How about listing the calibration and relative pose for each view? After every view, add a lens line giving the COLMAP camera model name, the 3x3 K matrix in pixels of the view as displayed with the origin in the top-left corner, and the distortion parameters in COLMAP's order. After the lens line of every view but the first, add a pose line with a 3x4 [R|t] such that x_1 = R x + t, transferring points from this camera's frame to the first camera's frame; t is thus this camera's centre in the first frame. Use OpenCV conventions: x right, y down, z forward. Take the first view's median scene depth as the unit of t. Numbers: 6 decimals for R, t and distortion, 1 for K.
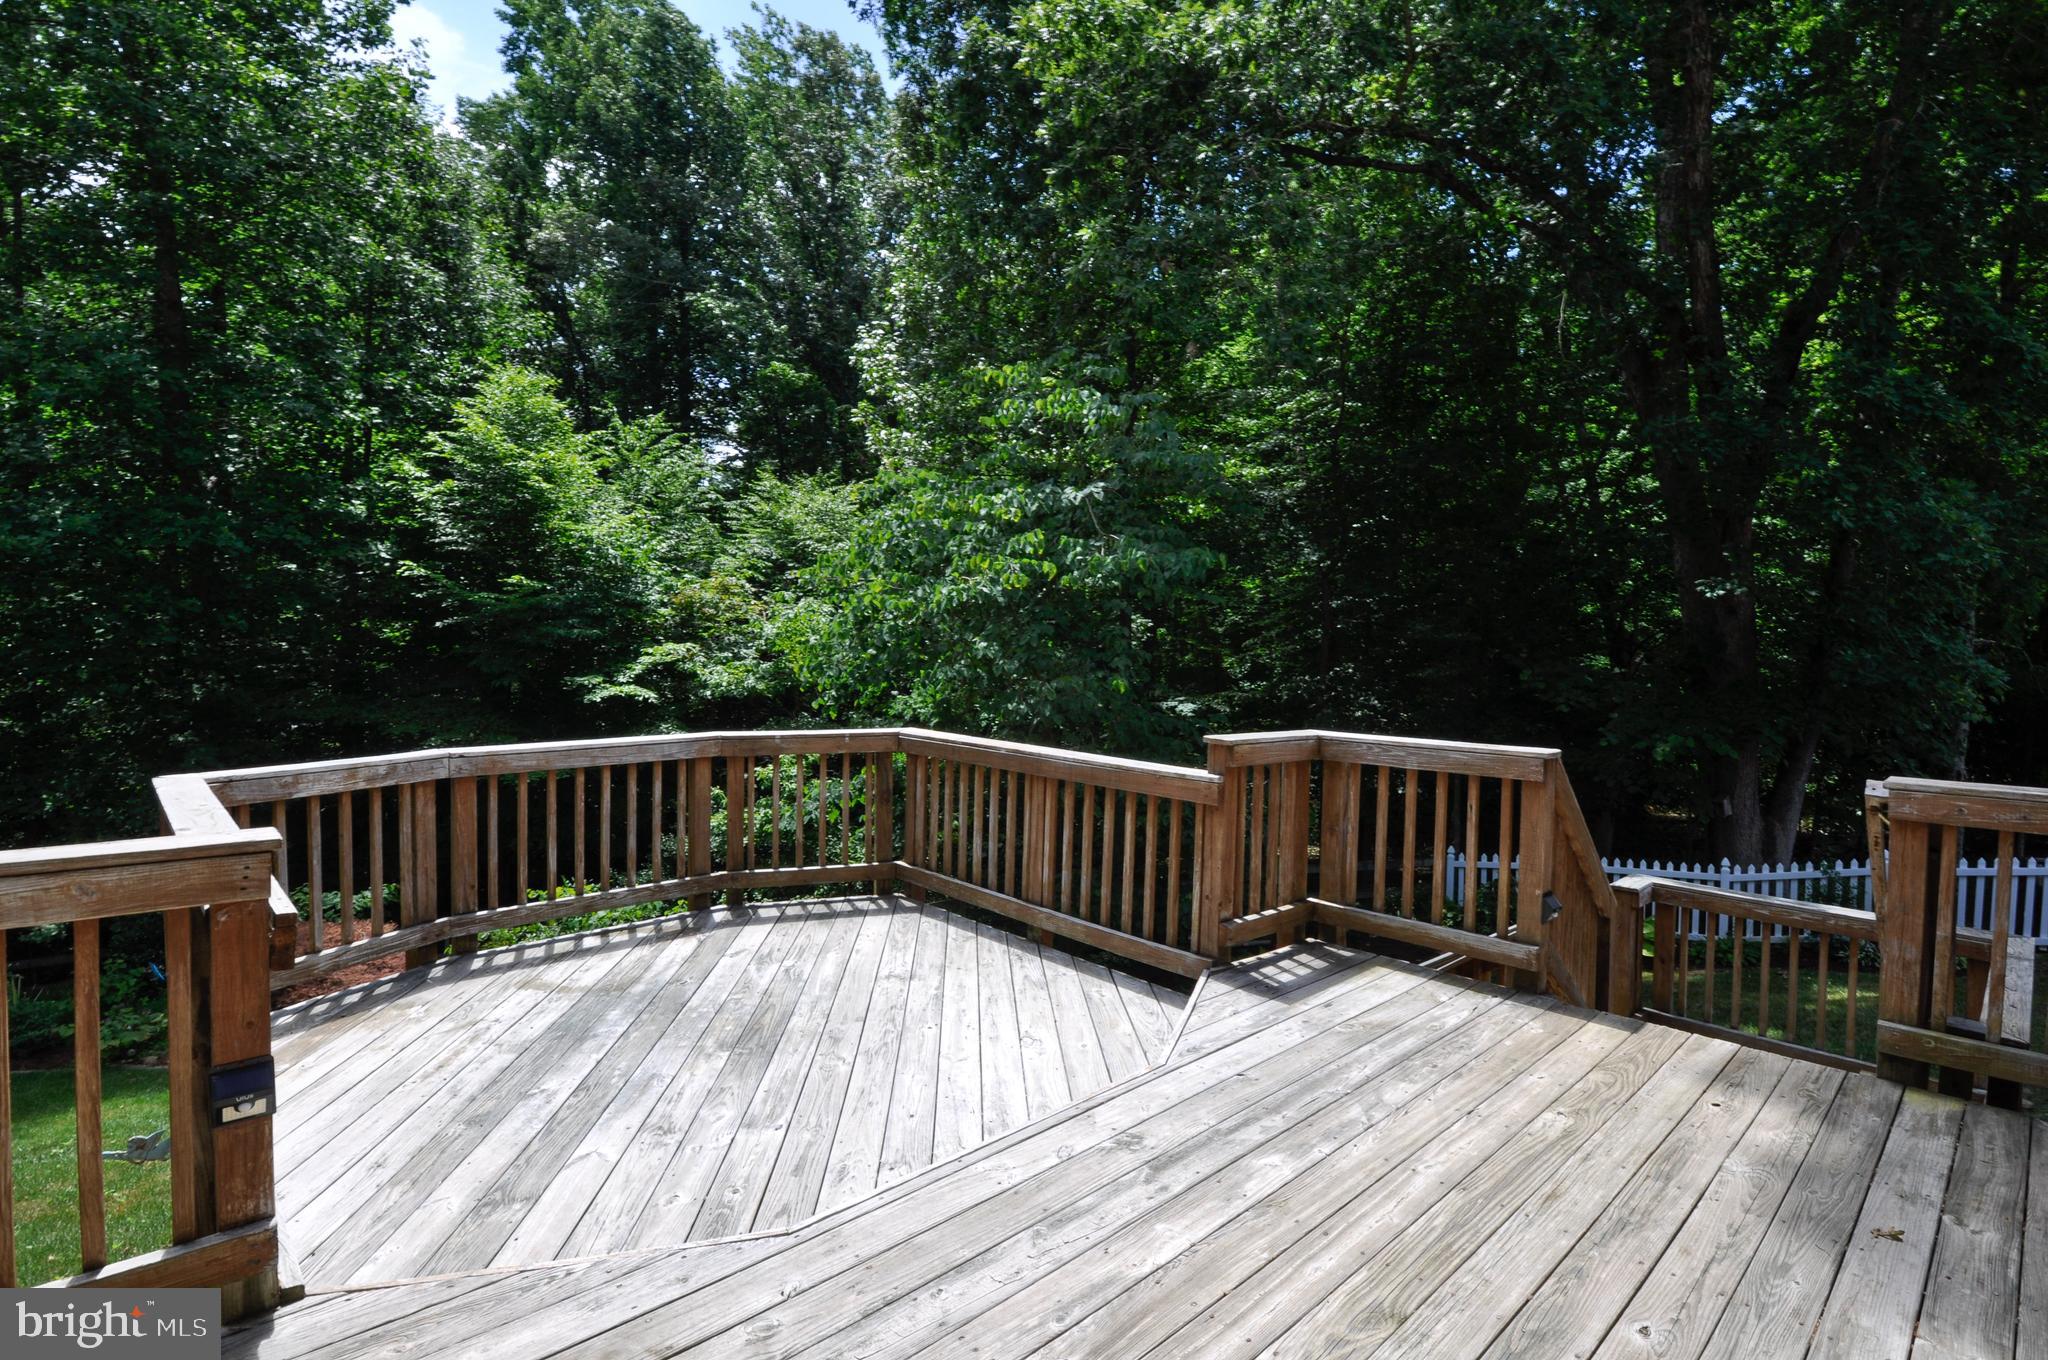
lens RADIAL K [[974.5, 0, 1031.5], [0, 974.5, 676.5], [0, 0, 1]] dist [0.003966, -0.000217]
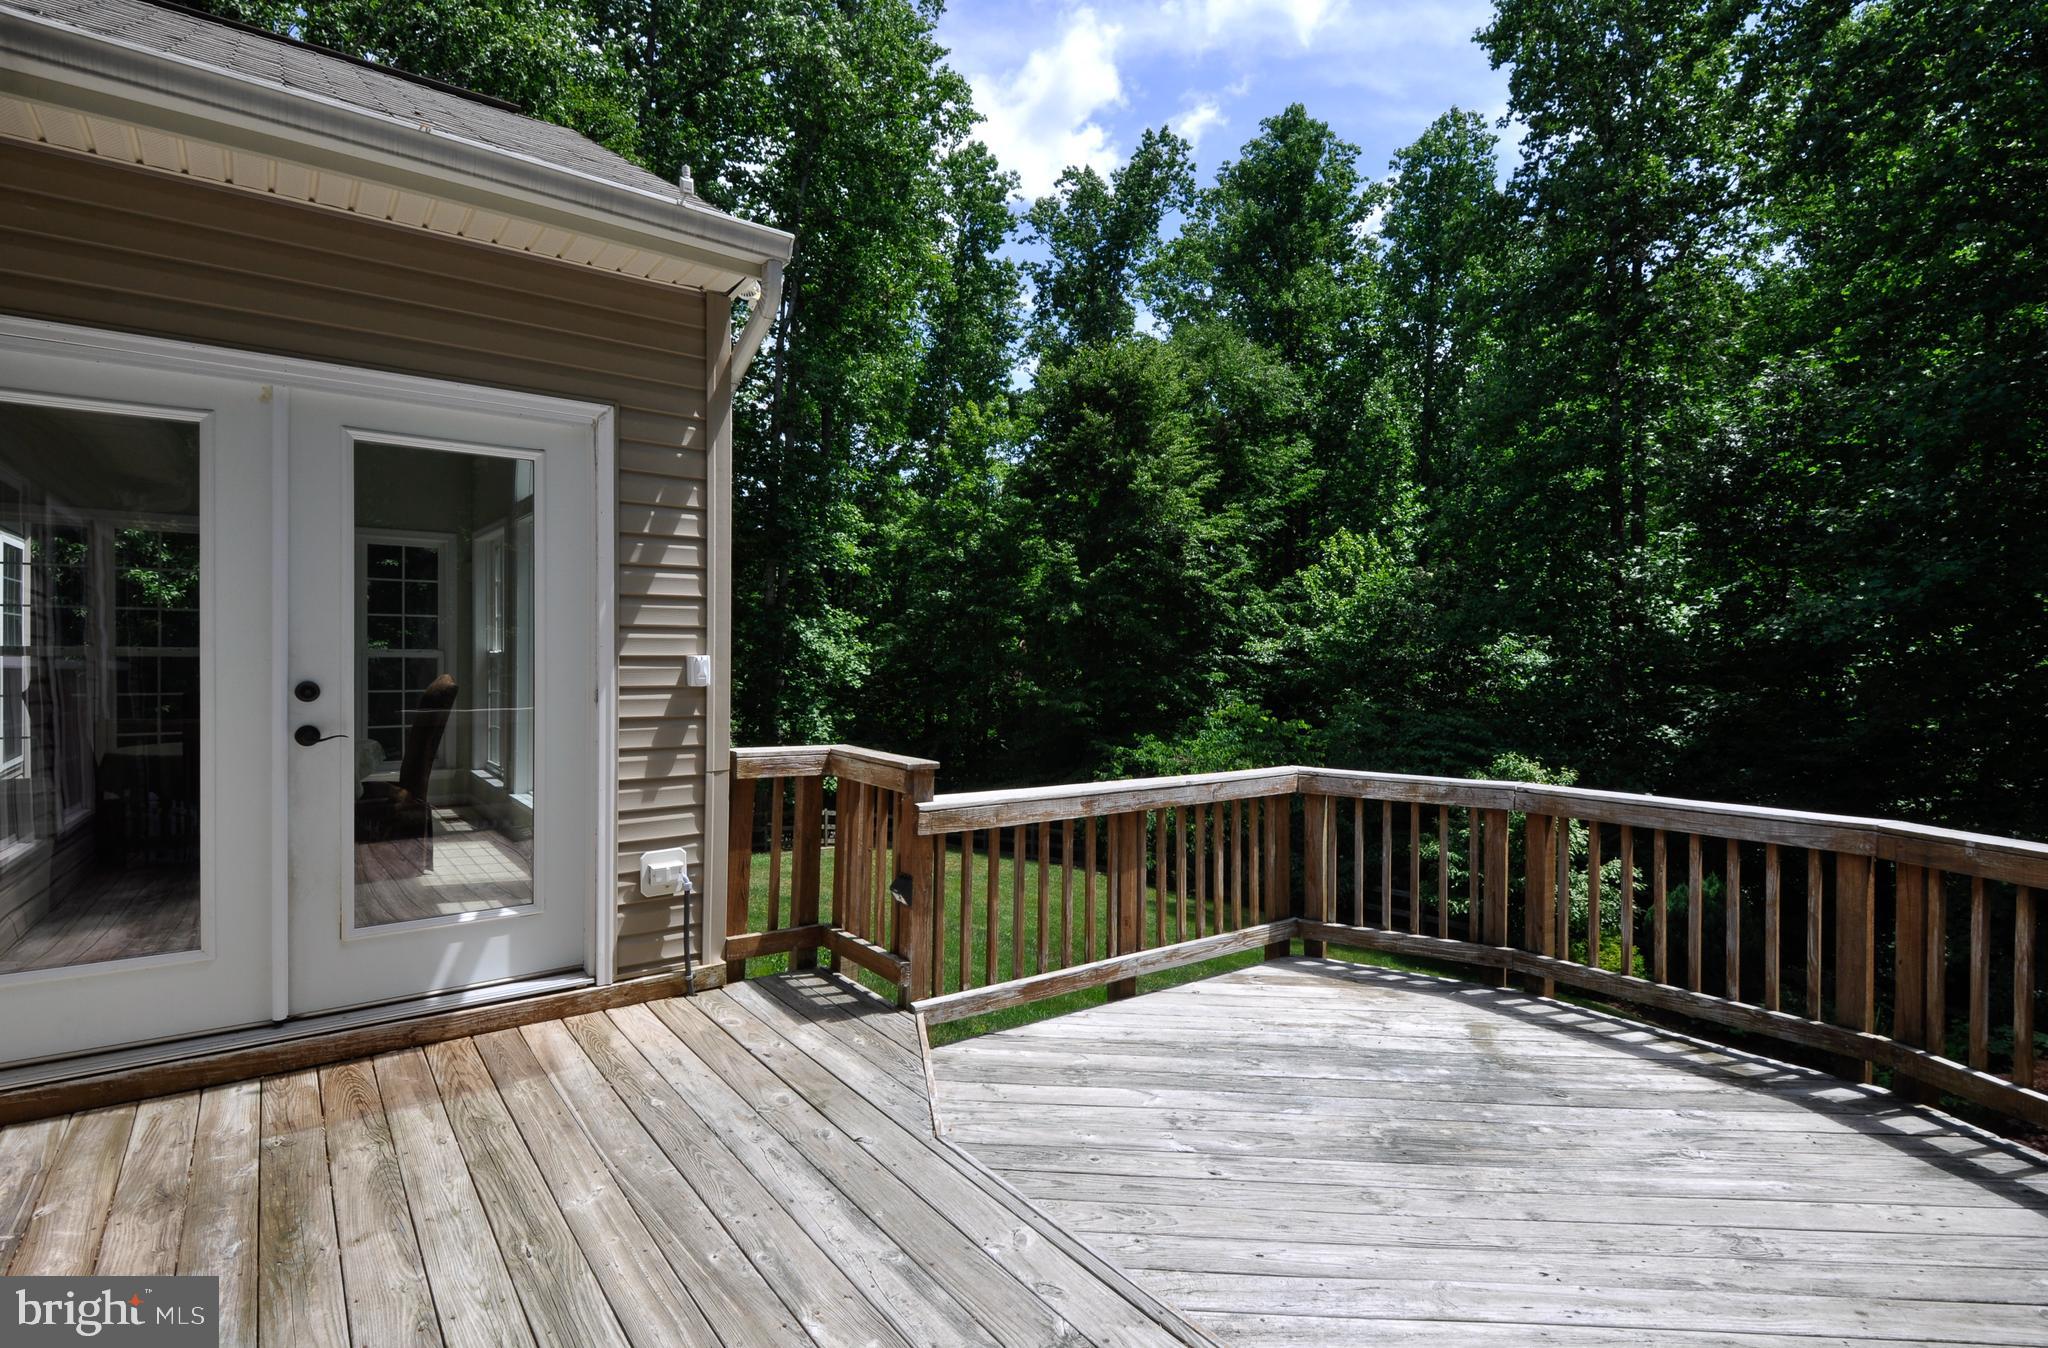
lens RADIAL K [[974.5, 0, 994.8], [0, 974.5, 656.2], [0, 0, 1]] dist [0.003966, -0.000217]
pose [[-0.105265, -0.018723, -0.994268, 0.459388], [-0.054234, 0.998443, -0.013059, -0.013309], [0.992964, 0.052548, -0.106117, 0.545948]]
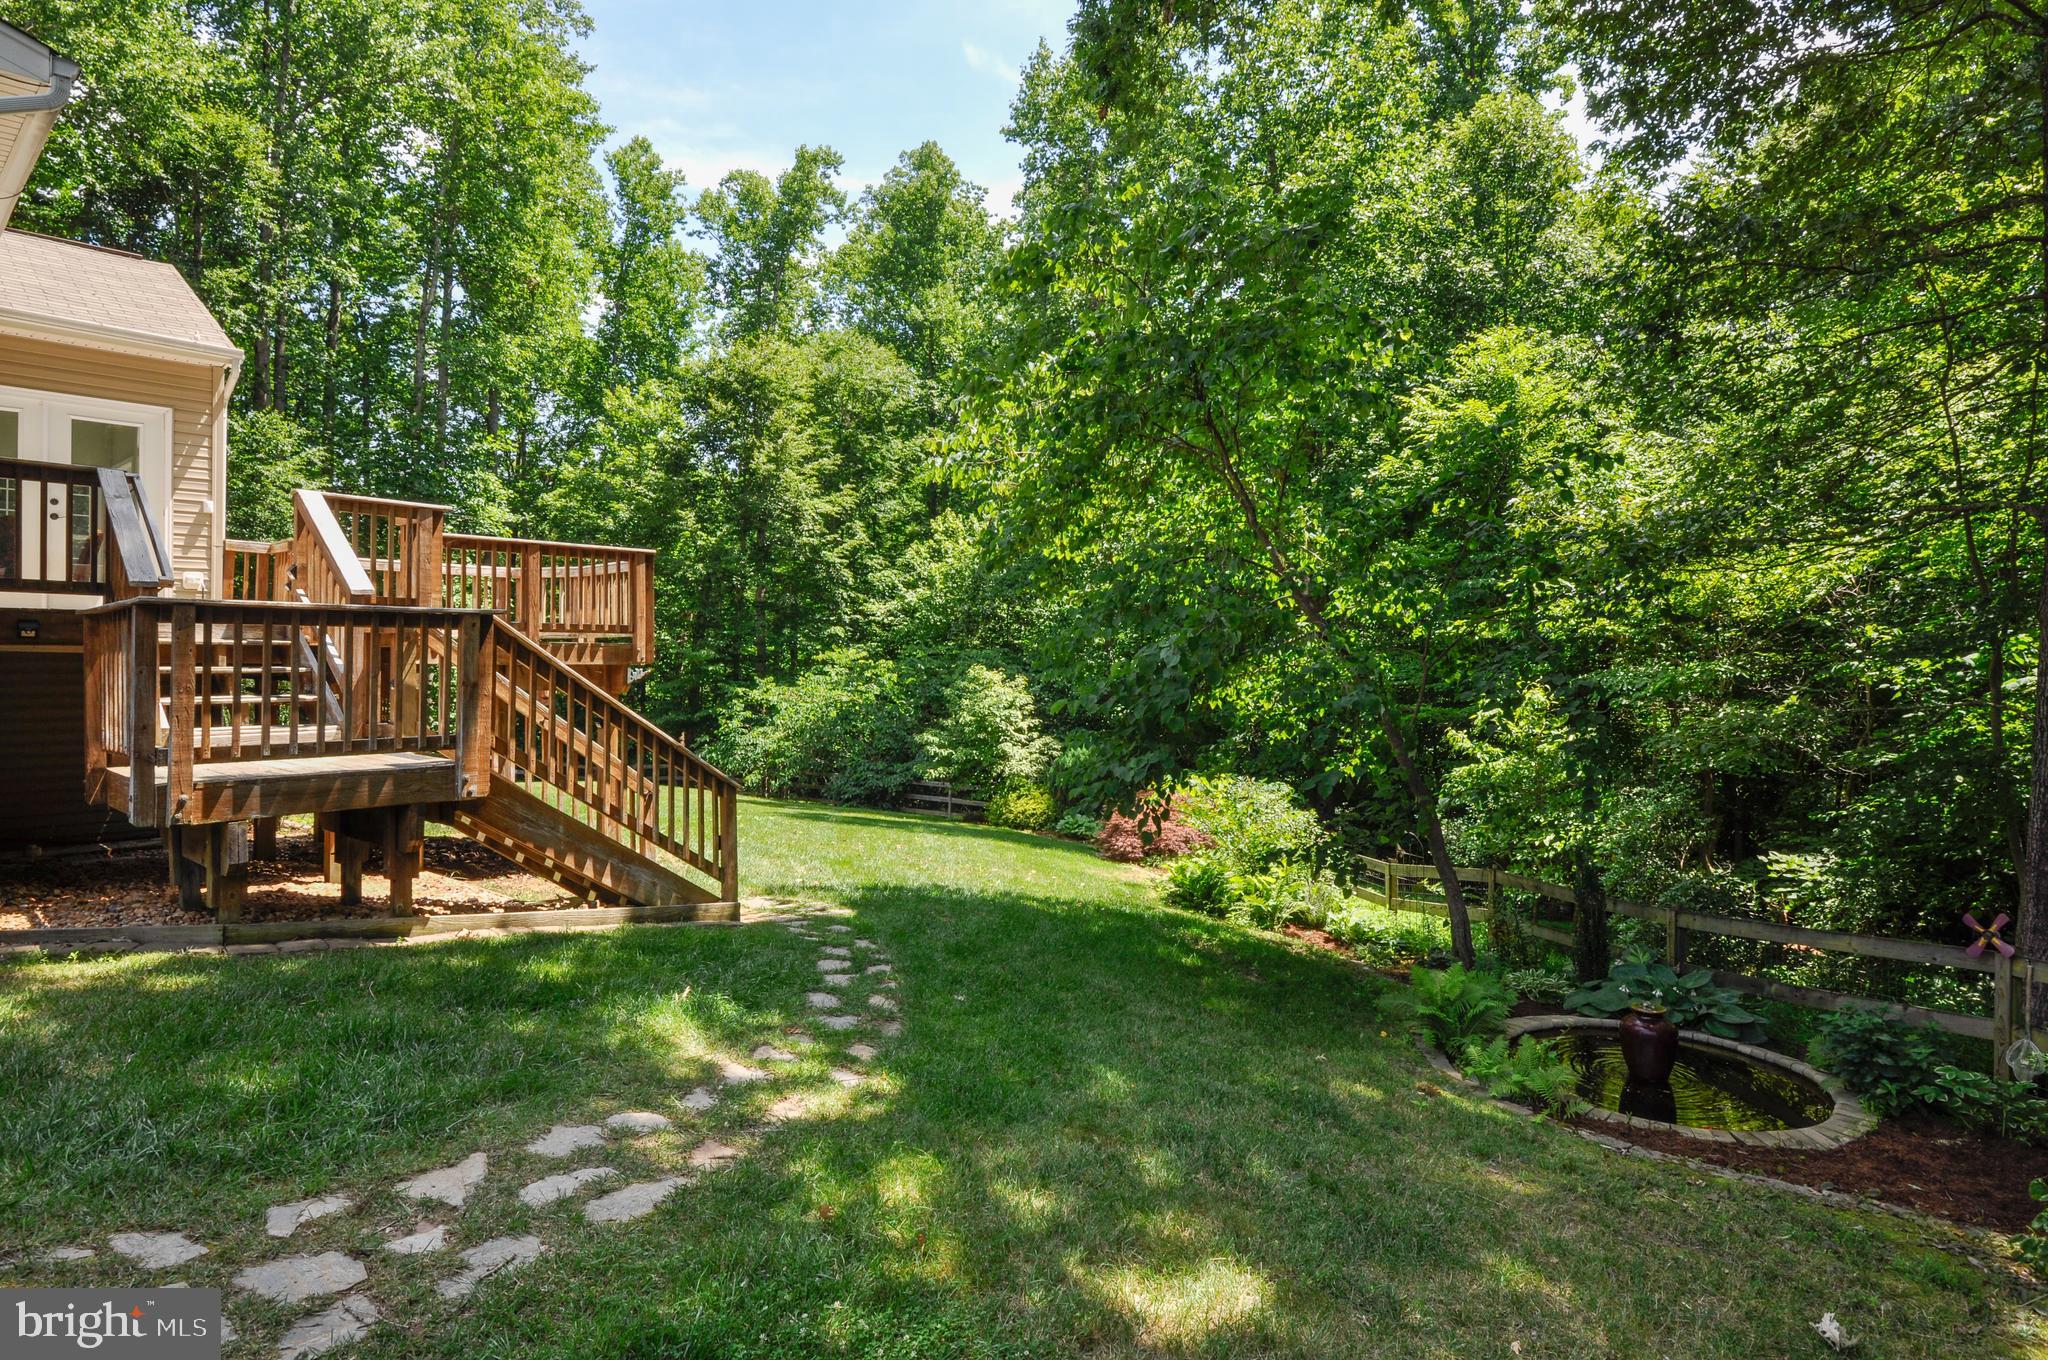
lens RADIAL K [[1151.2, 0, 1125.1], [0, 1151.2, 678.0], [0, 0, 1]] dist [-0.002425, -0.003164]
pose [[0.151309, -0.019739, -0.988289, 0.772727], [-0.046499, 0.998552, -0.027063, 0.043226], [0.987392, 0.050049, 0.150173, 0.748330]]
